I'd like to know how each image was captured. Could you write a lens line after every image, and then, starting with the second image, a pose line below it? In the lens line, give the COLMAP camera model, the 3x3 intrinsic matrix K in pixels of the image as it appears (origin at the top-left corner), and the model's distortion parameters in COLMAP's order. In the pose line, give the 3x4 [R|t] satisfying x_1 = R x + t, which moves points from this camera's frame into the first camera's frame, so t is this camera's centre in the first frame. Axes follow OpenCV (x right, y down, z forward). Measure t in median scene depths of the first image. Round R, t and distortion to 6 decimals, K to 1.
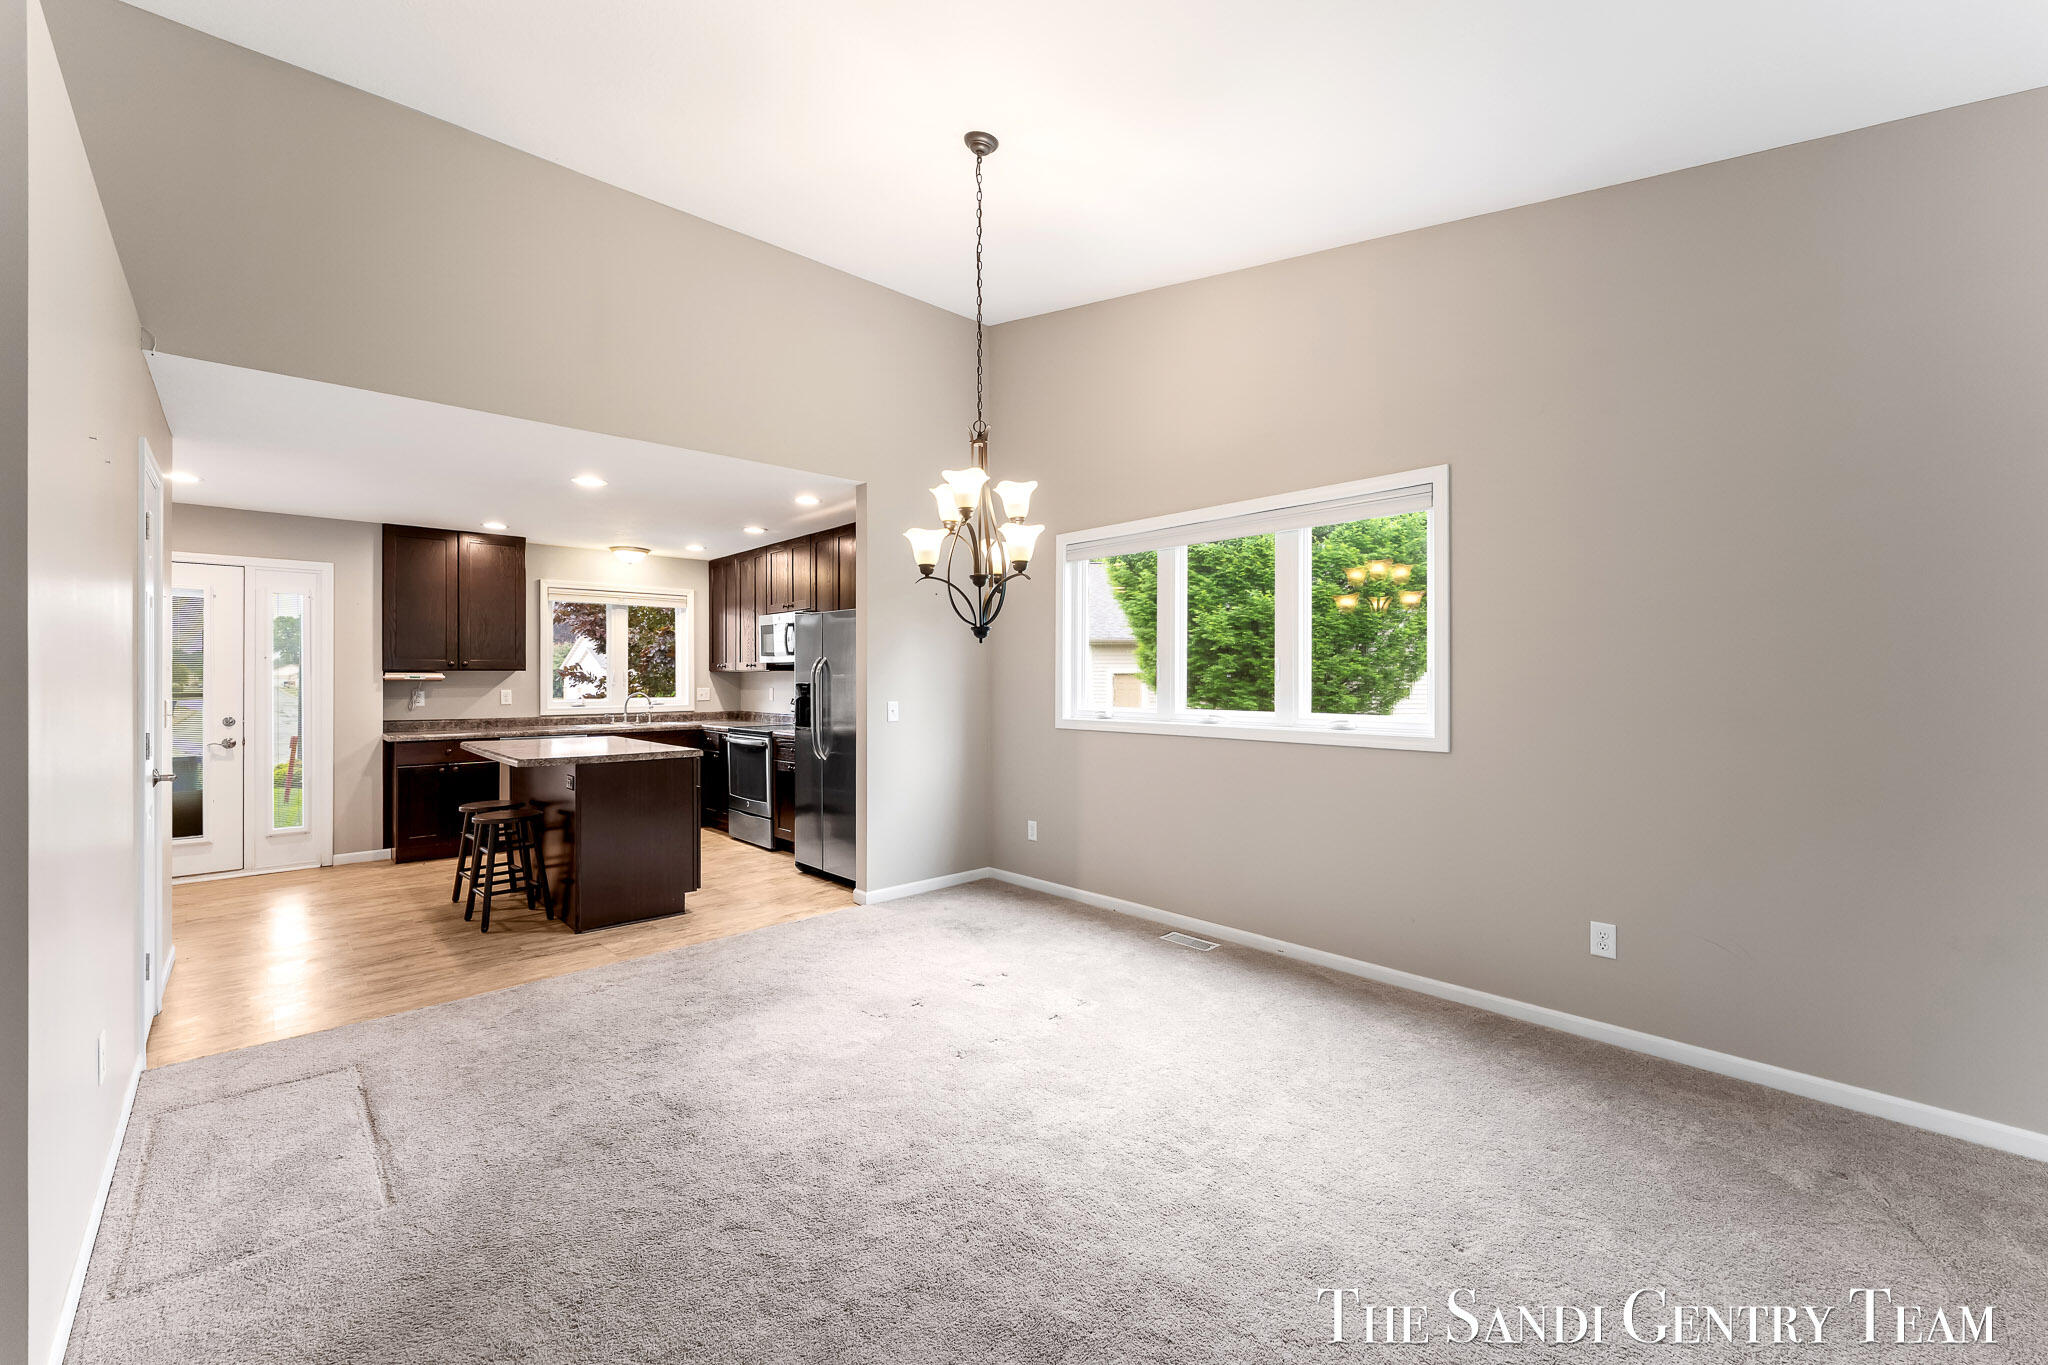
lens RADIAL K [[832.4, 0, 1028.9], [0, 832.4, 680.7], [0, 0, 1]] dist [-0.000376, 0.000197]
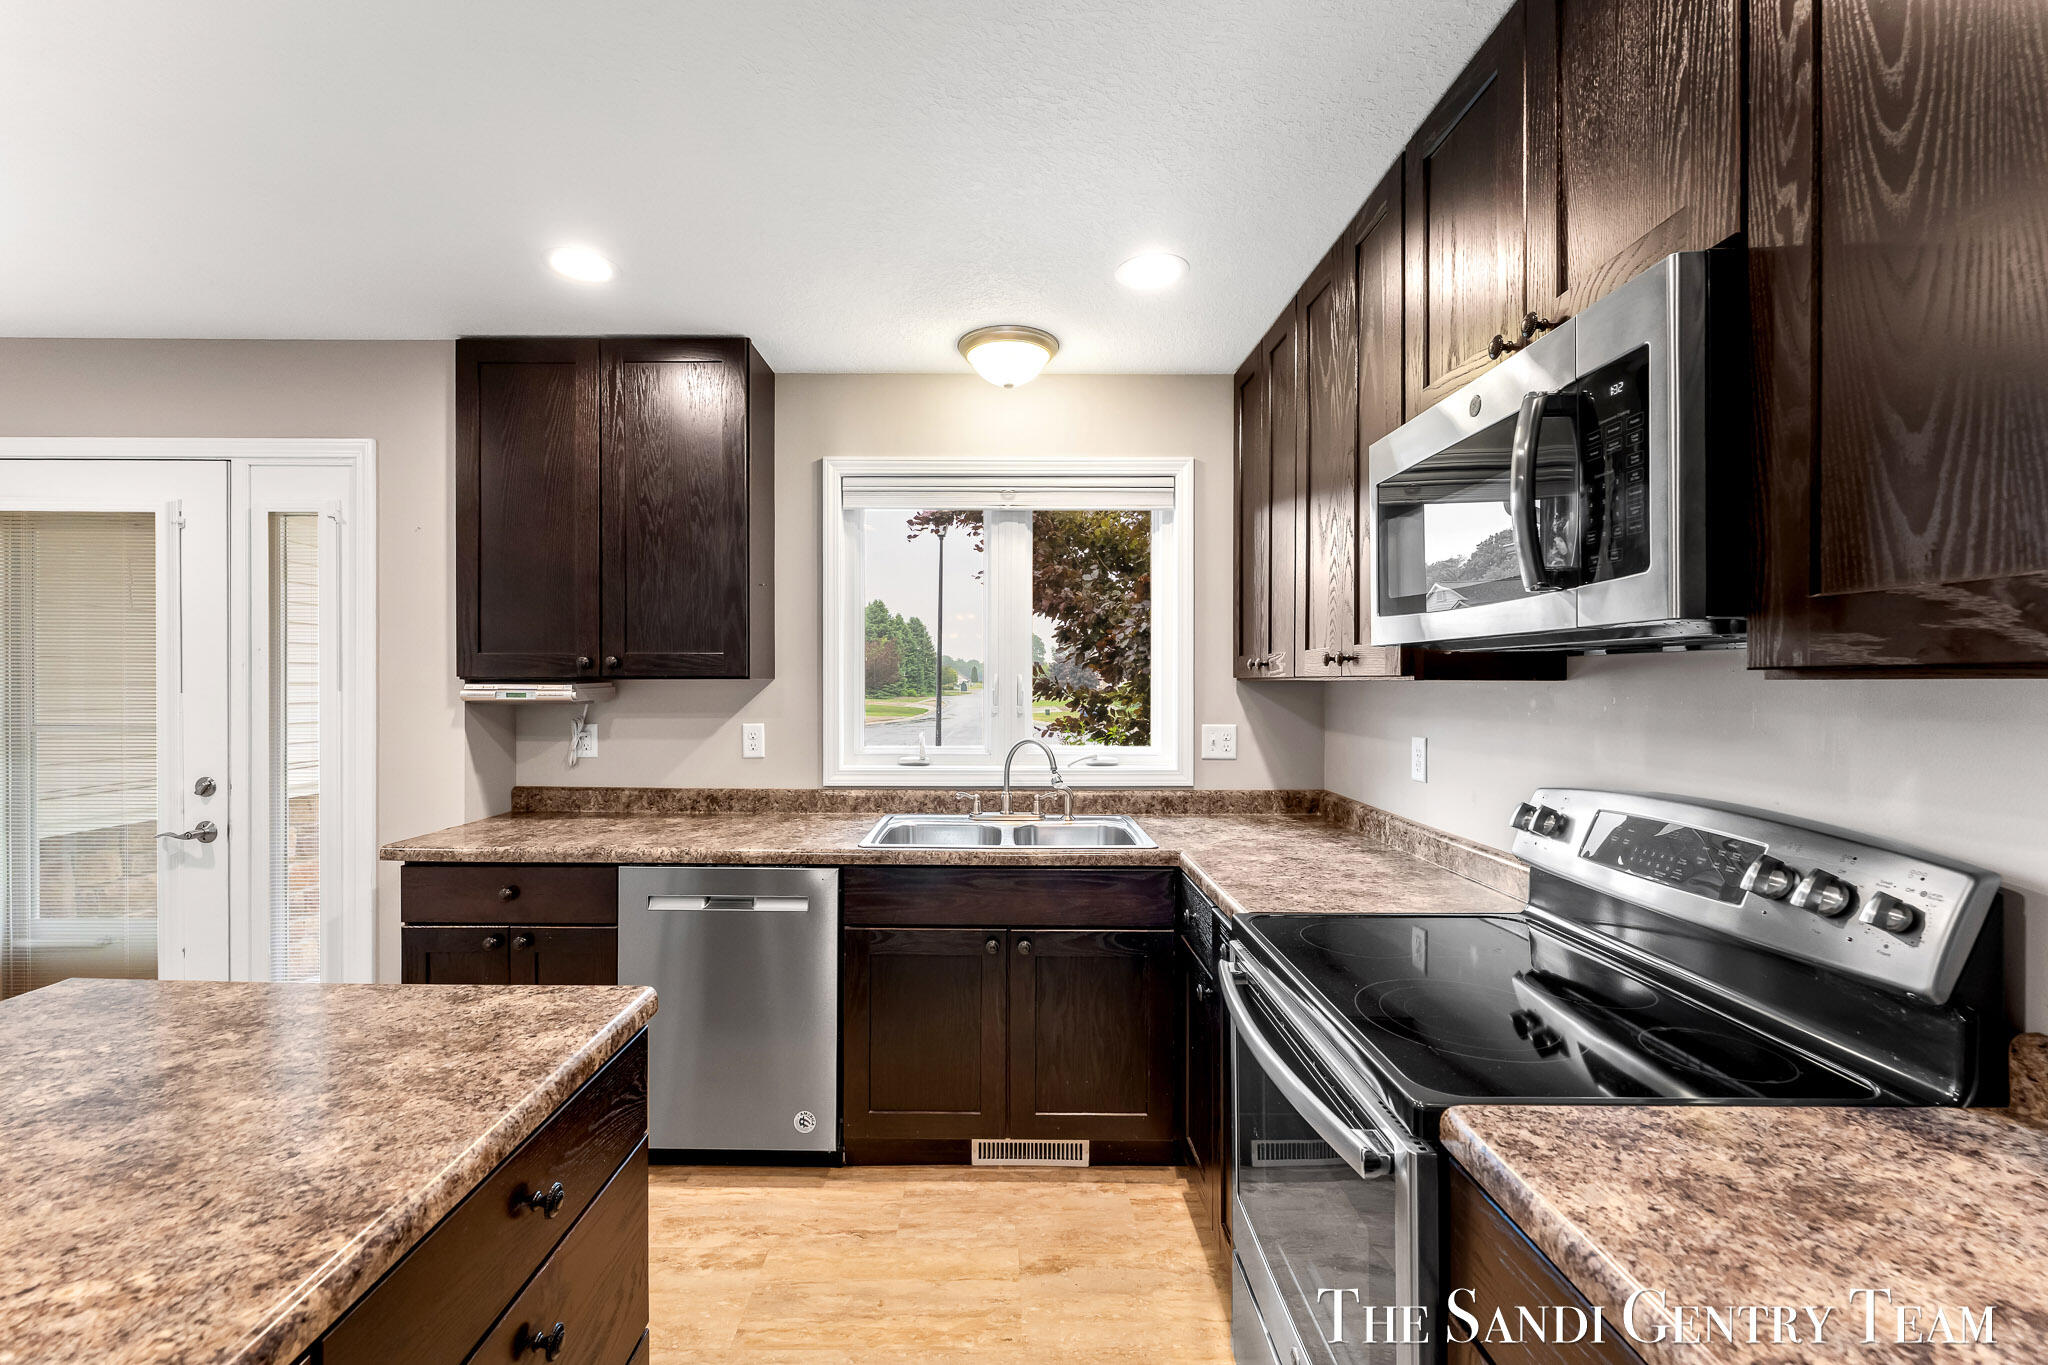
lens RADIAL K [[832.4, 0, 998.5], [0, 832.4, 685.7], [0, 0, 1]] dist [-0.000376, 0.000197]
pose [[0.724495, 0.008193, -0.689232, -0.266207], [-0.005371, 0.999966, 0.006240, -0.012593], [0.689260, -0.000819, 0.724514, 0.849167]]
